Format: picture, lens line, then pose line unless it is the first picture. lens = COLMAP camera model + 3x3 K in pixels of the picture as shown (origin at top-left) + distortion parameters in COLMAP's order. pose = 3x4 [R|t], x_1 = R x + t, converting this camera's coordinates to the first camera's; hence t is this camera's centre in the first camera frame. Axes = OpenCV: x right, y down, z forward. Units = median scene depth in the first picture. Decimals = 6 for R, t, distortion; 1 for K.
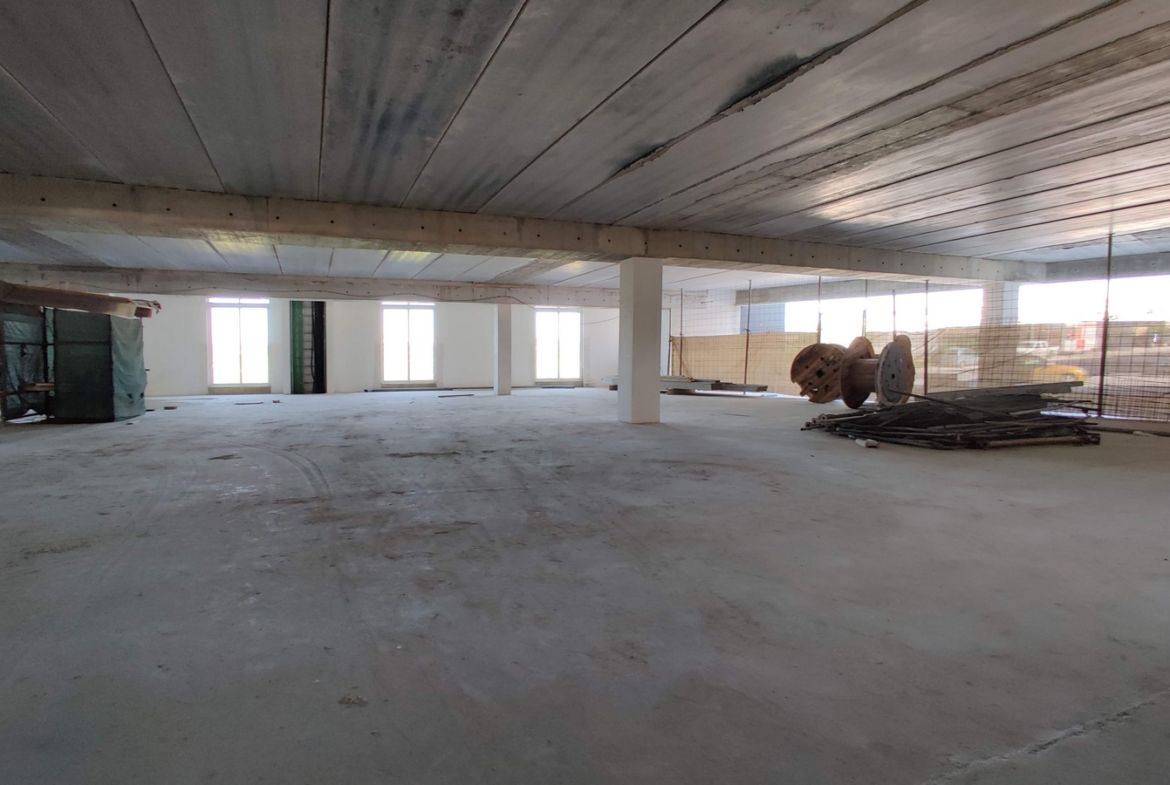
lens RADIAL K [[634.6, 0, 585.2], [0, 634.6, 389.6], [0, 0, 1]] dist [-0.043383, 0.045175]
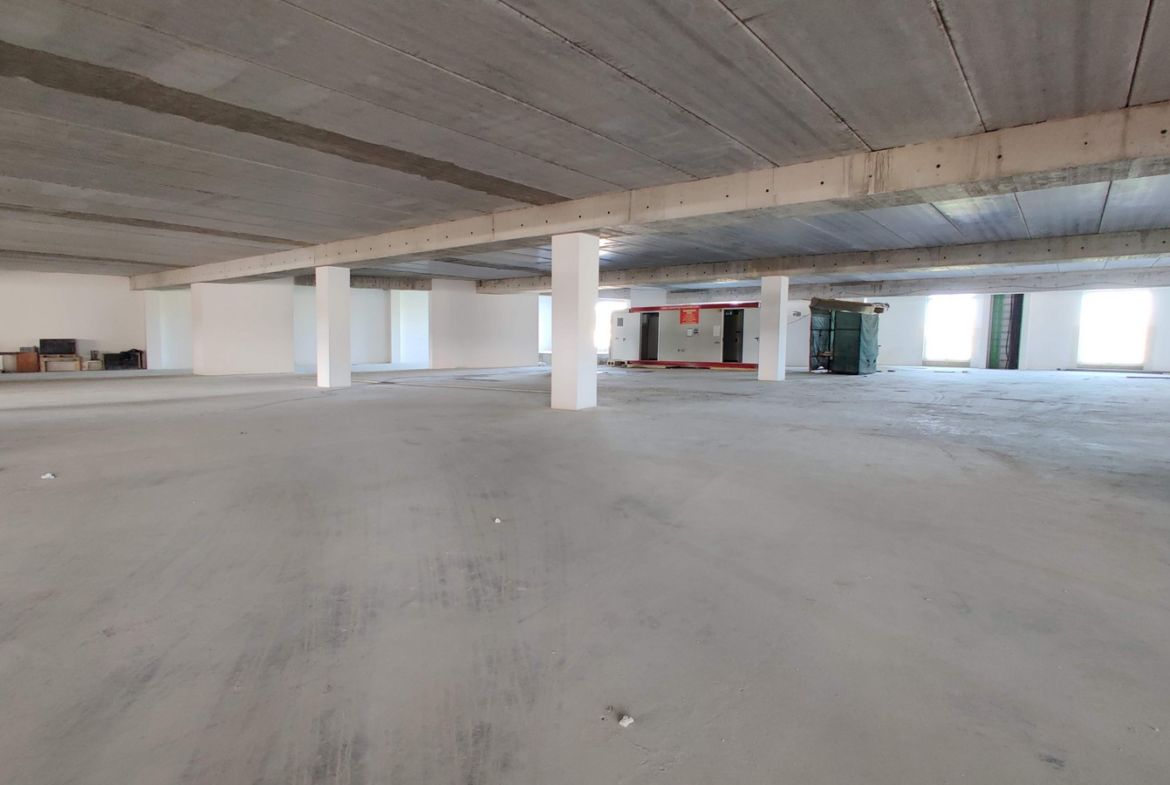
lens RADIAL K [[634.6, 0, 585.2], [0, 634.6, 389.6], [0, 0, 1]] dist [-0.043383, 0.045175]
pose [[0.478758, 0.078913, -0.874393, 0.333154], [-0.053002, 0.996734, 0.060934, 0.020690], [0.876345, 0.017172, 0.481377, -0.401132]]
